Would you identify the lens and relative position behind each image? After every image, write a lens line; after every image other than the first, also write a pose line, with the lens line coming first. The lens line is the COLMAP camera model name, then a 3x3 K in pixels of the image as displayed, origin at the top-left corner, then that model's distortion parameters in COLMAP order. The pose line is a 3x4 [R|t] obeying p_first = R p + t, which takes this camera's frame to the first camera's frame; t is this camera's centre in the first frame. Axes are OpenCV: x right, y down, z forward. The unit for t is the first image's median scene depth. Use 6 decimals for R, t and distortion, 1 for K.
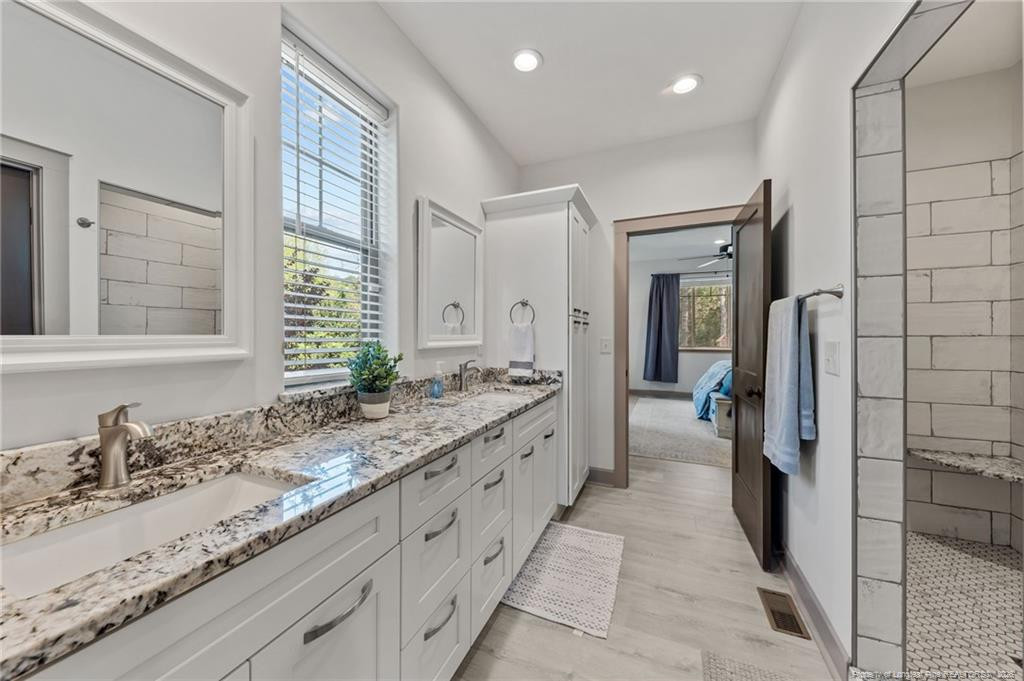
lens RADIAL K [[365.9, 0, 507.8], [0, 365.9, 335.5], [0, 0, 1]] dist [0.006510, -0.000065]
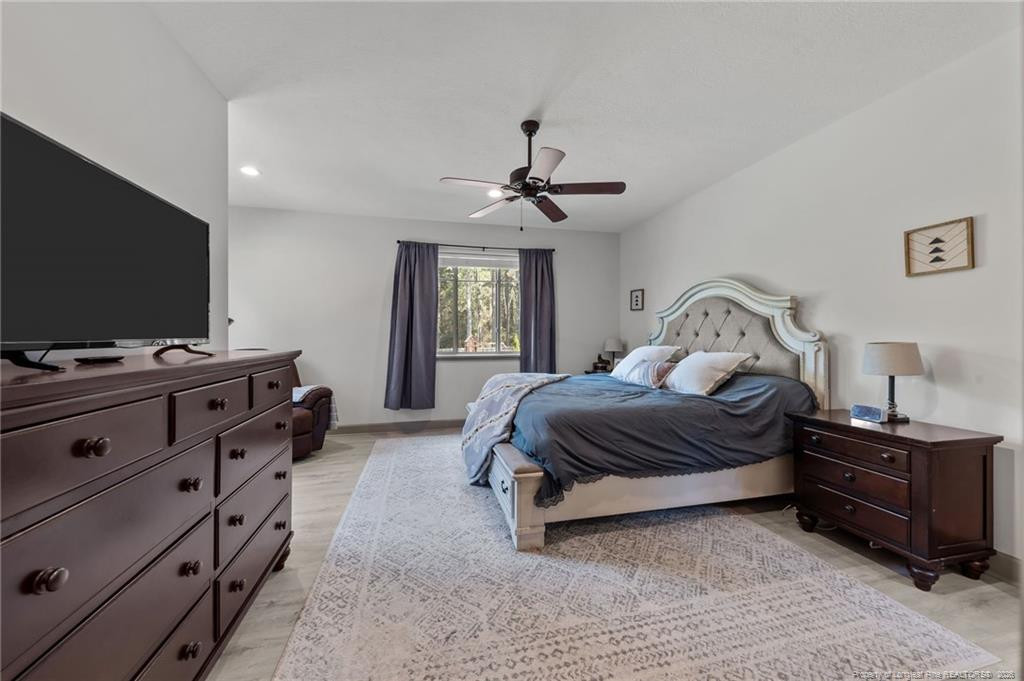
lens RADIAL K [[365.9, 0, 507.4], [0, 365.9, 337.3], [0, 0, 1]] dist [0.006510, -0.000065]
pose [[0.803303, 0.001105, 0.595569, 0.177342], [-0.001043, 0.999999, -0.000448, 0.001334], [-0.595569, -0.000261, 0.803304, 0.397177]]
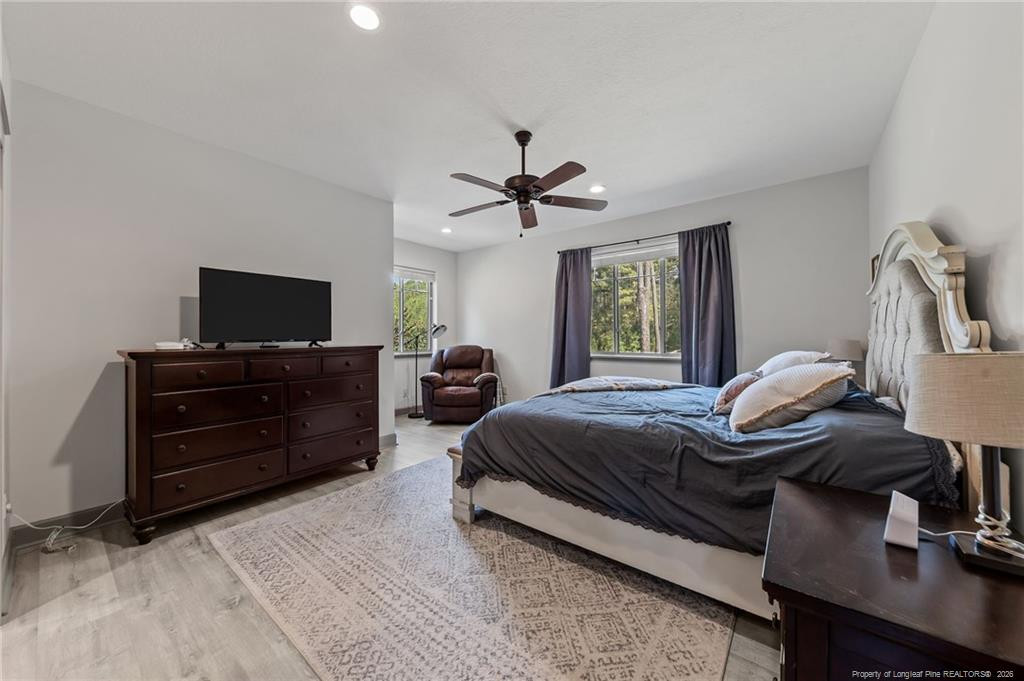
lens RADIAL K [[365.9, 0, 510.5], [0, 365.9, 335.4], [0, 0, 1]] dist [0.006510, -0.000065]
pose [[0.965648, -0.001102, -0.259850, 0.517075], [0.000034, 0.999992, -0.004115, 0.000366], [0.259852, 0.003964, 0.965640, 0.300361]]
